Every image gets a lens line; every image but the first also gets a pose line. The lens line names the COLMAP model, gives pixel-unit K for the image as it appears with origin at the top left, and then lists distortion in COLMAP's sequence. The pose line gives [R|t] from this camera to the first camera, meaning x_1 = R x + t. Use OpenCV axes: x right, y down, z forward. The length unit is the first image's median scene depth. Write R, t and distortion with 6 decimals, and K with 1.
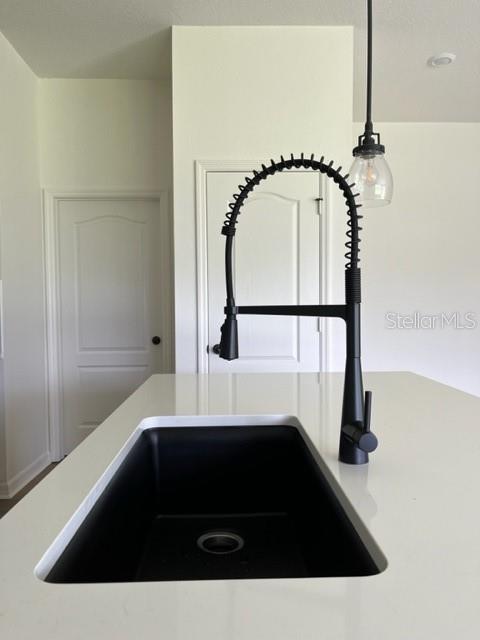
lens RADIAL K [[491.4, 0, 240.0], [0, 491.4, 320.0], [0, 0, 1]] dist [-0.000435, -0.000827]
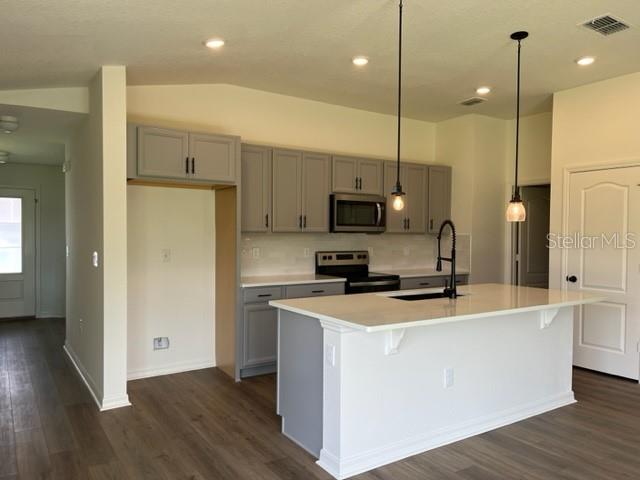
lens RADIAL K [[485.4, 0, 320.0], [0, 485.4, 240.0], [0, 0, 1]] dist [0.027427, -0.002916]
pose [[0.523488, 0.024503, -0.851681, 0.920681], [-0.036851, 0.999302, 0.006100, -0.050966], [0.851236, 0.028192, 0.524025, -0.608116]]
